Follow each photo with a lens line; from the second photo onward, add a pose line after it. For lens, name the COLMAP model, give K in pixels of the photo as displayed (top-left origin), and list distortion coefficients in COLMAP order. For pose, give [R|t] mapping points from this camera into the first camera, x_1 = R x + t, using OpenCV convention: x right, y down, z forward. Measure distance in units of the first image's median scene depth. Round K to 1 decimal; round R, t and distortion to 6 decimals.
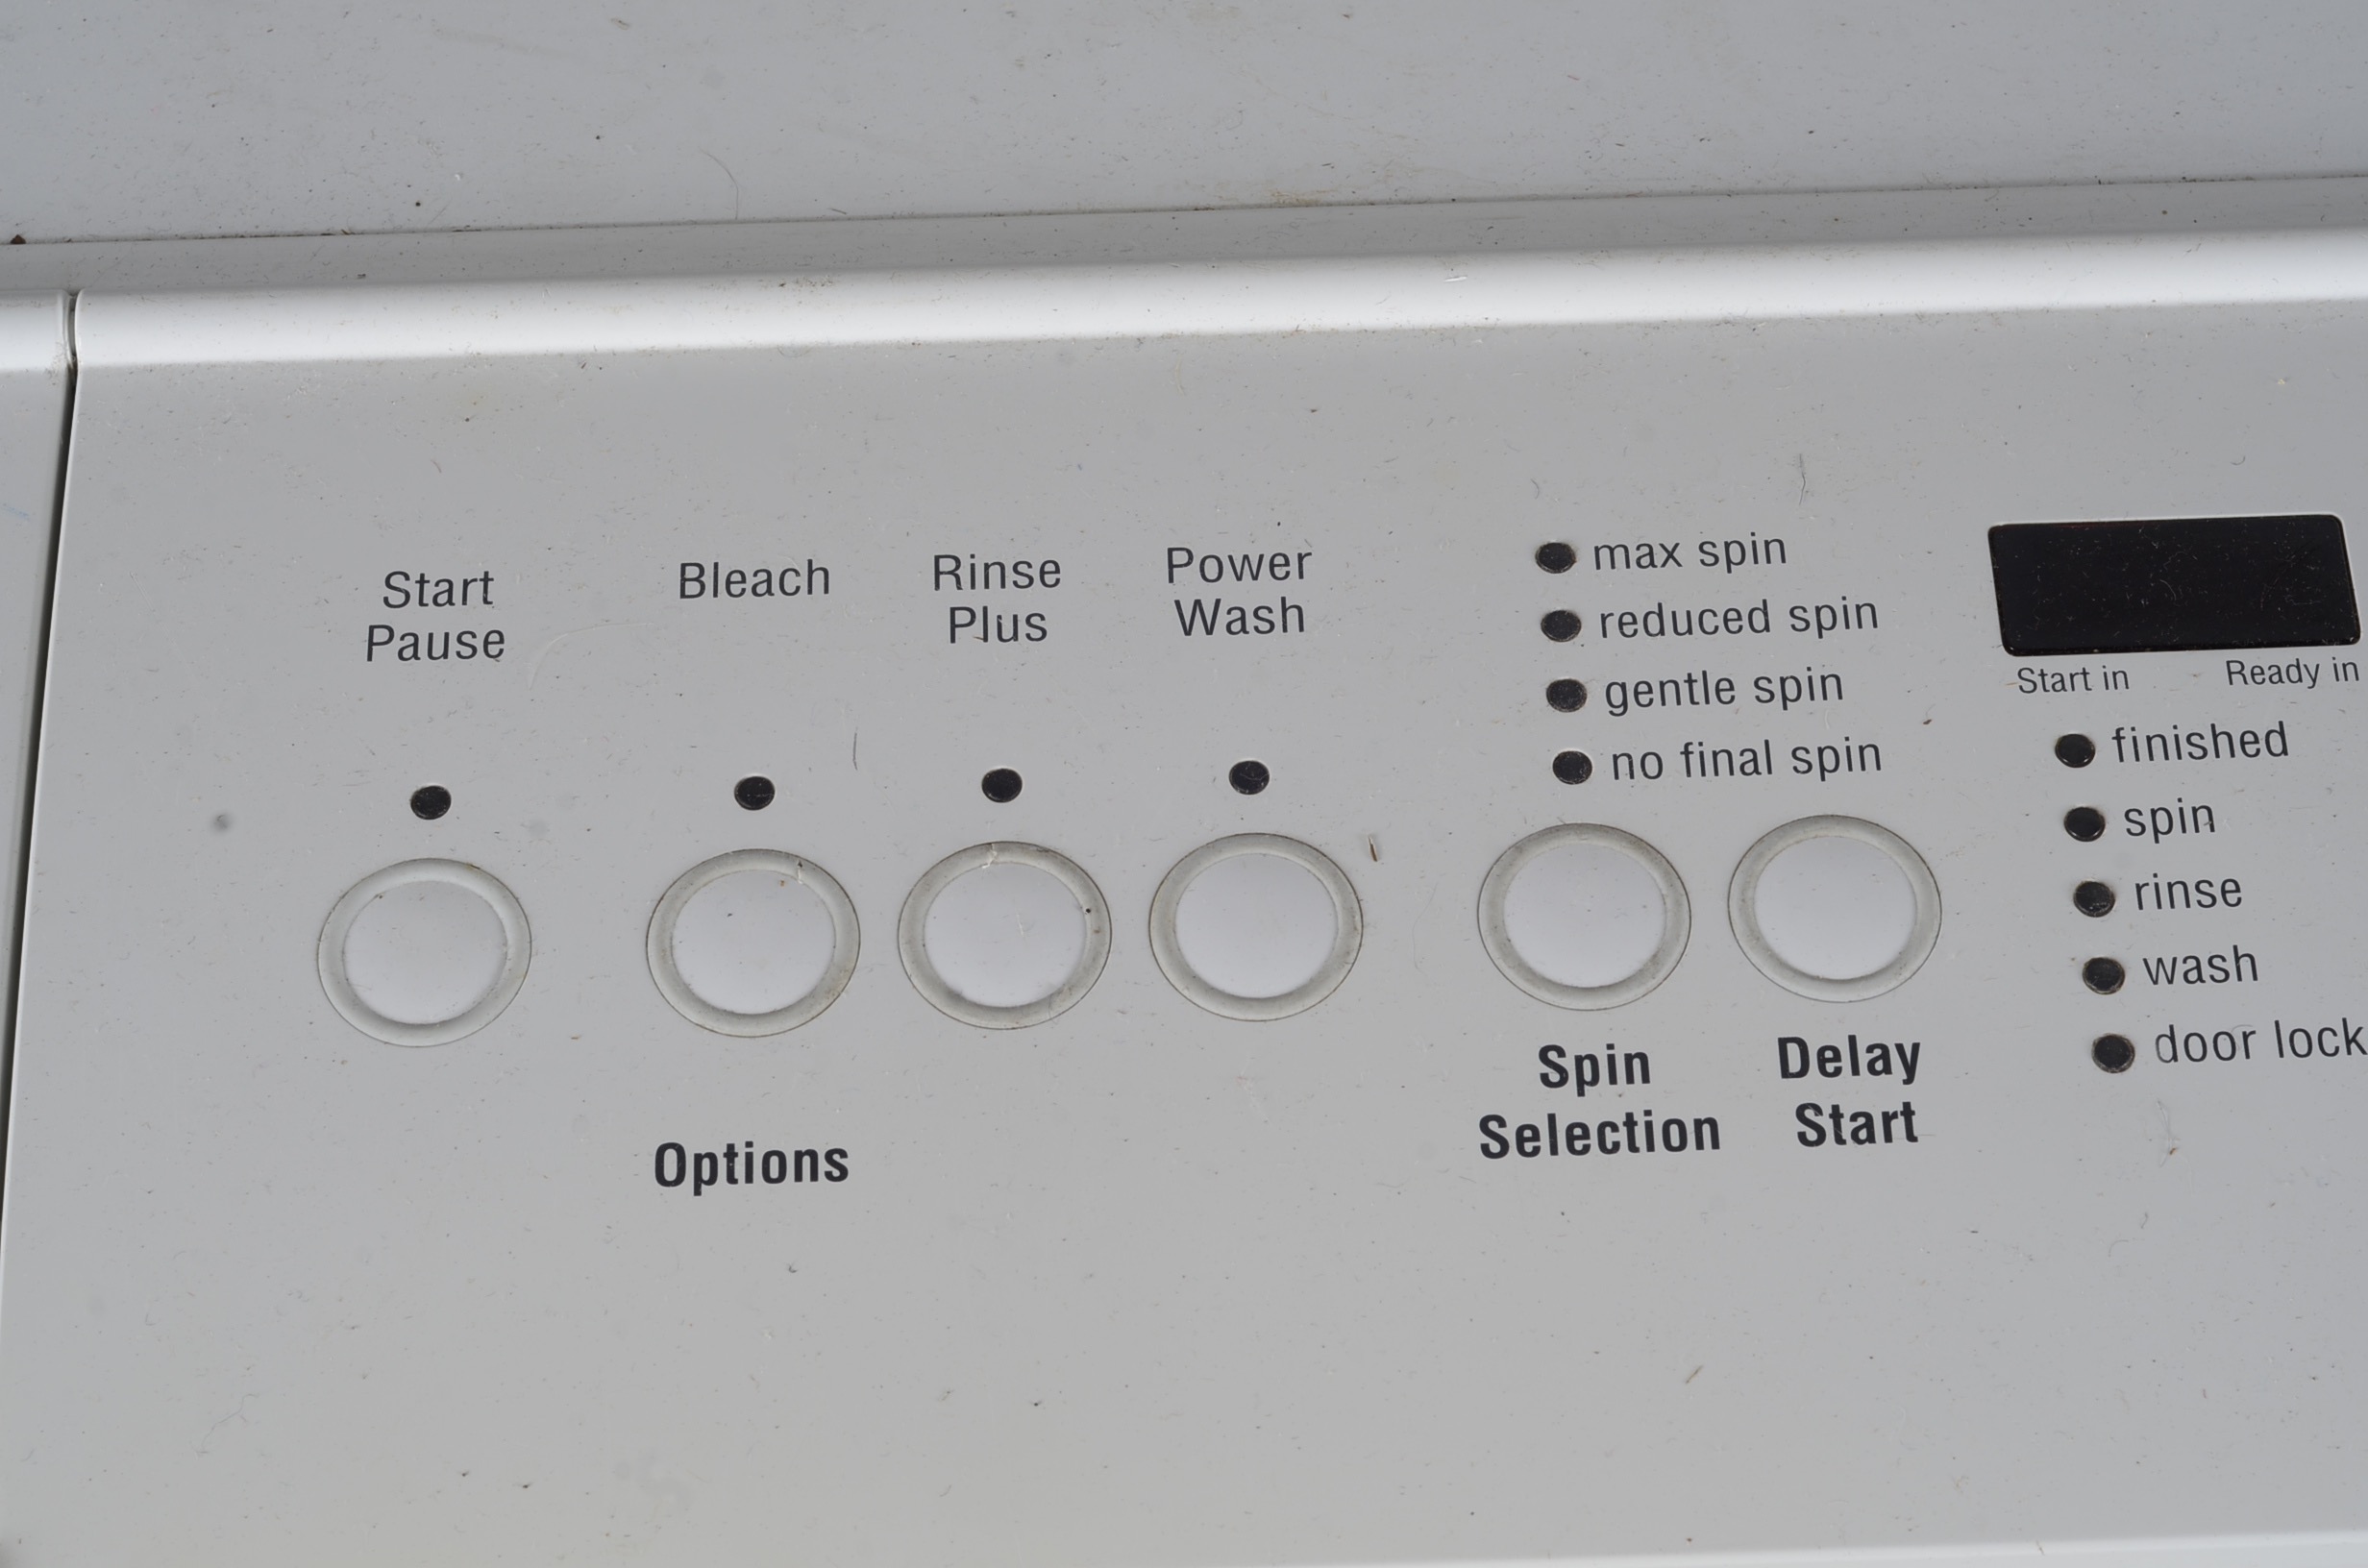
lens RADIAL K [[5068.2, 0, 1186.9], [0, 5068.2, 803.1], [0, 0, 1]] dist [0.017531, 0.000000]
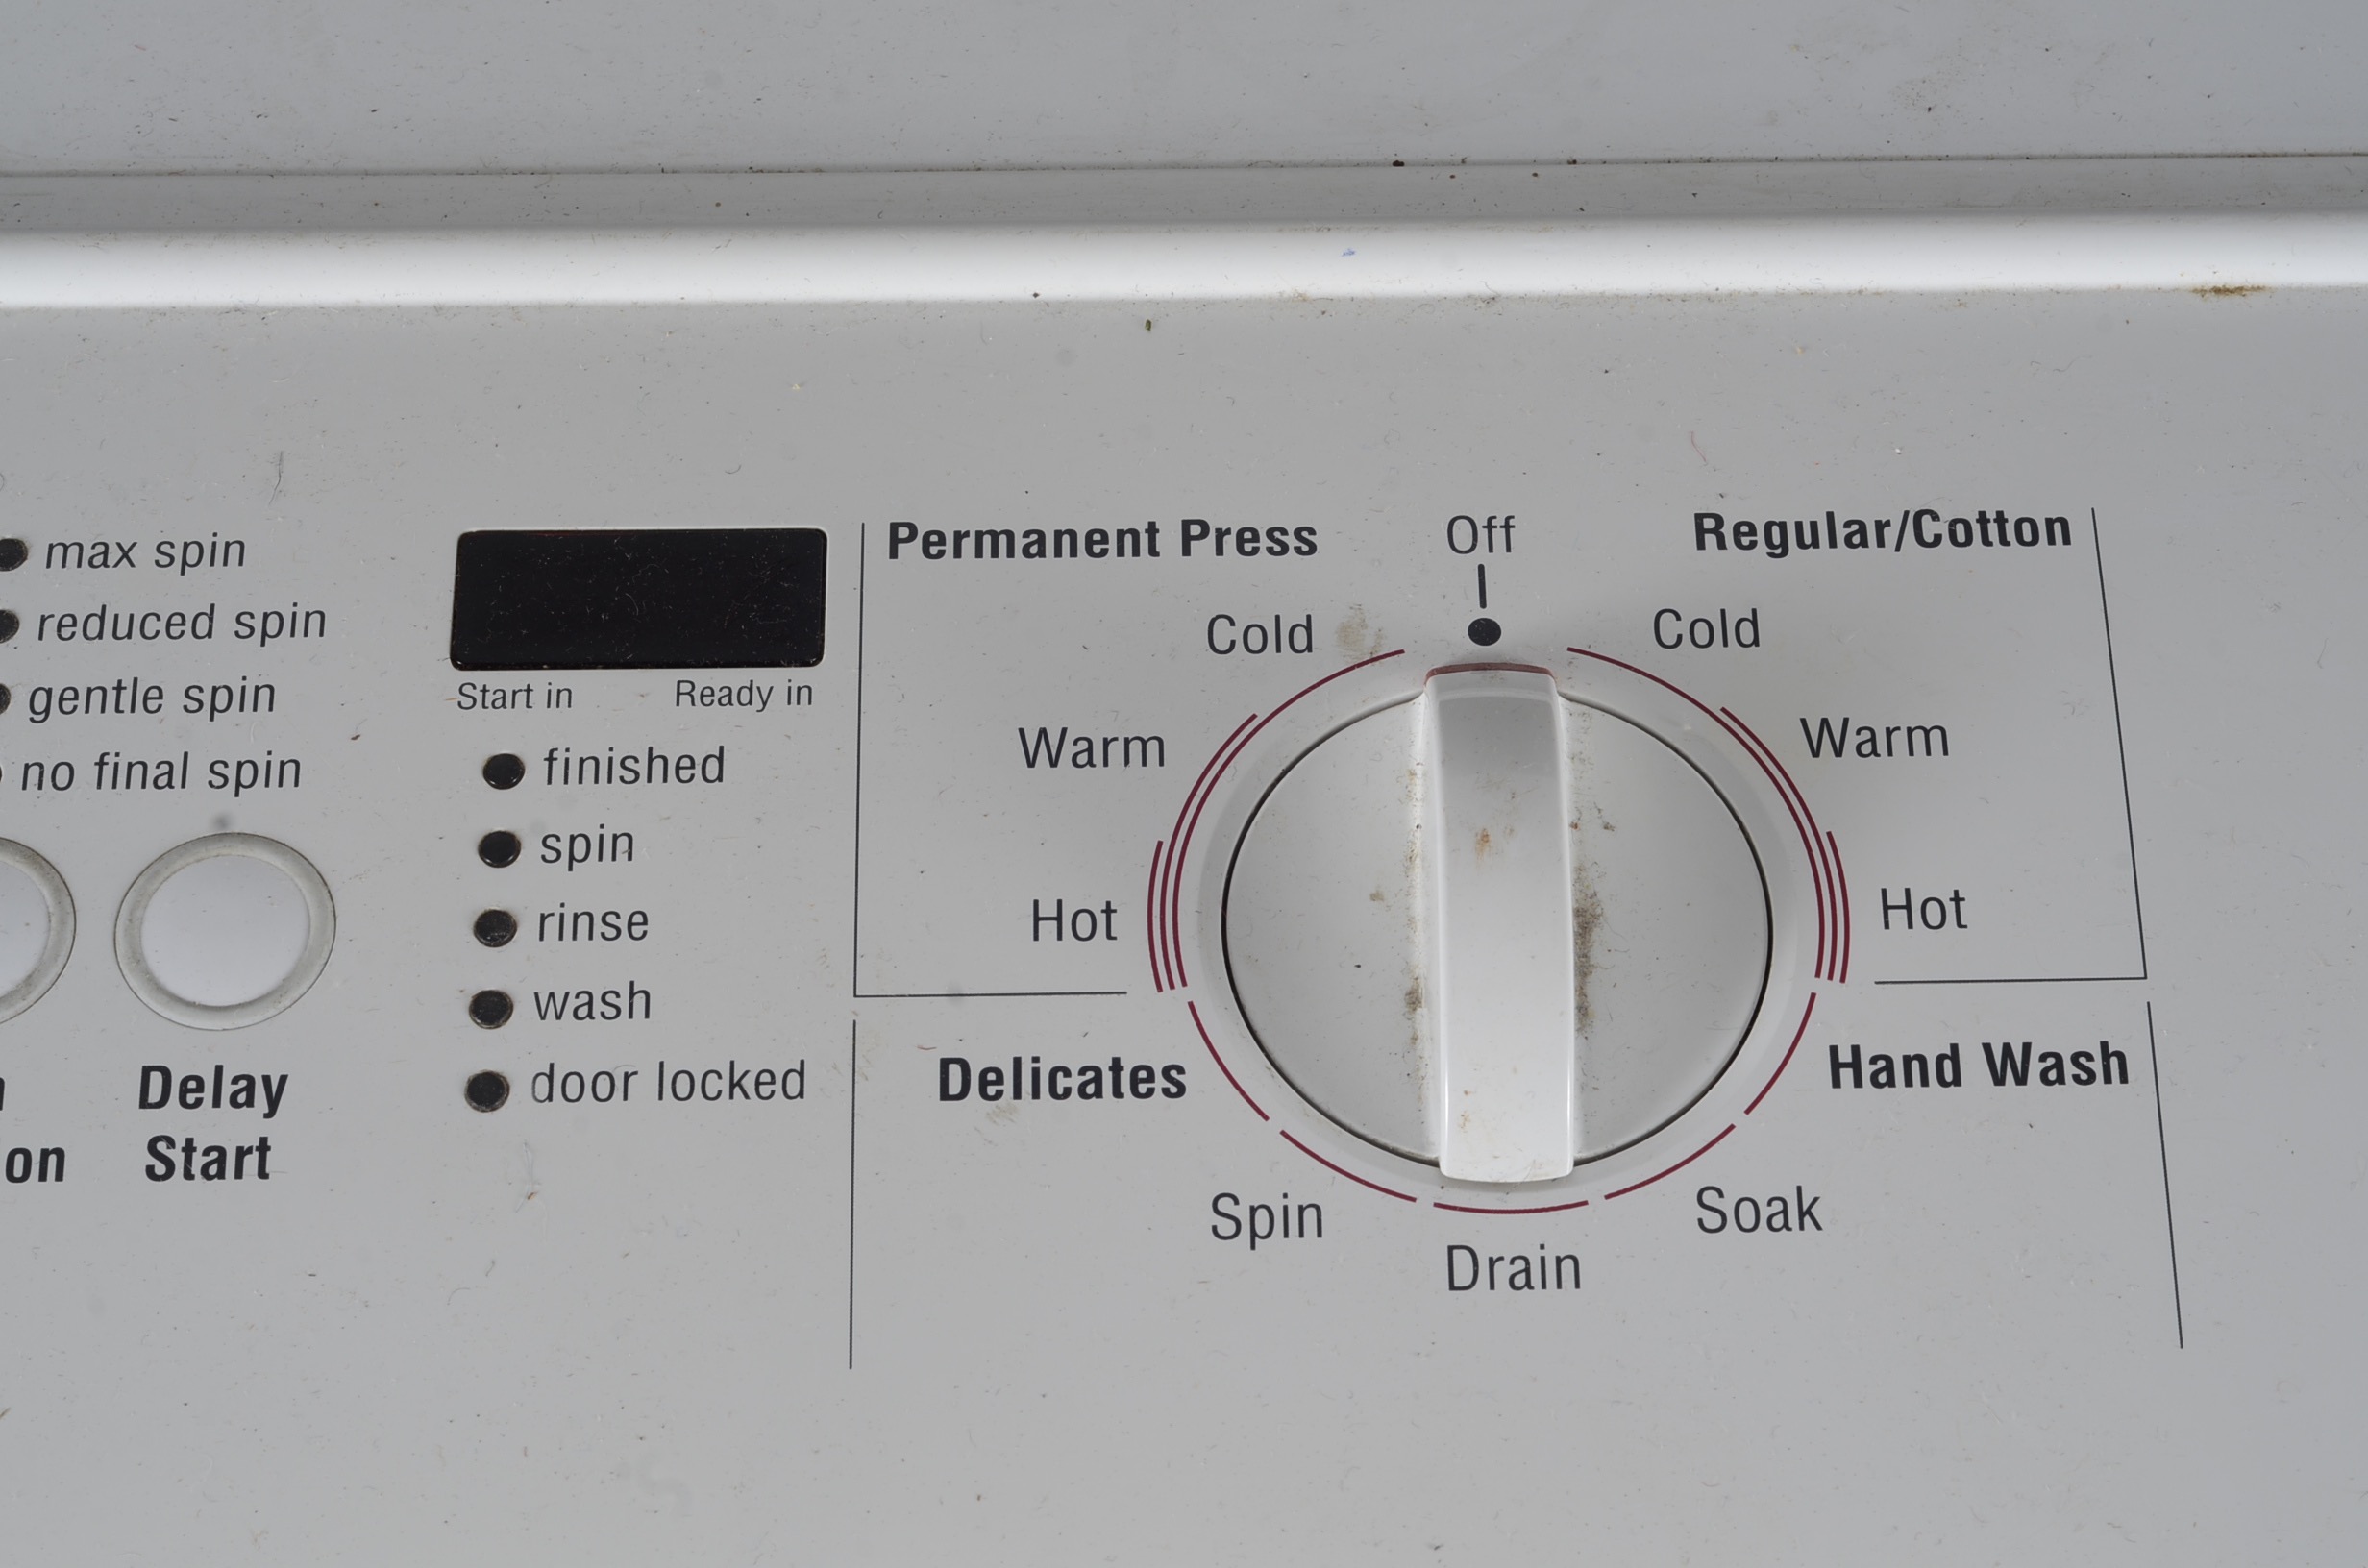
lens RADIAL K [[5320.4, 0, 1181.7], [0, 5320.4, 901.8], [0, 0, 1]] dist [0.017469, 0.000000]
pose [[0.999352, 0.025003, -0.025895, 0.330553], [-0.024428, 0.999453, 0.022295, -0.011347], [0.026438, -0.021648, 0.999416, 0.006882]]
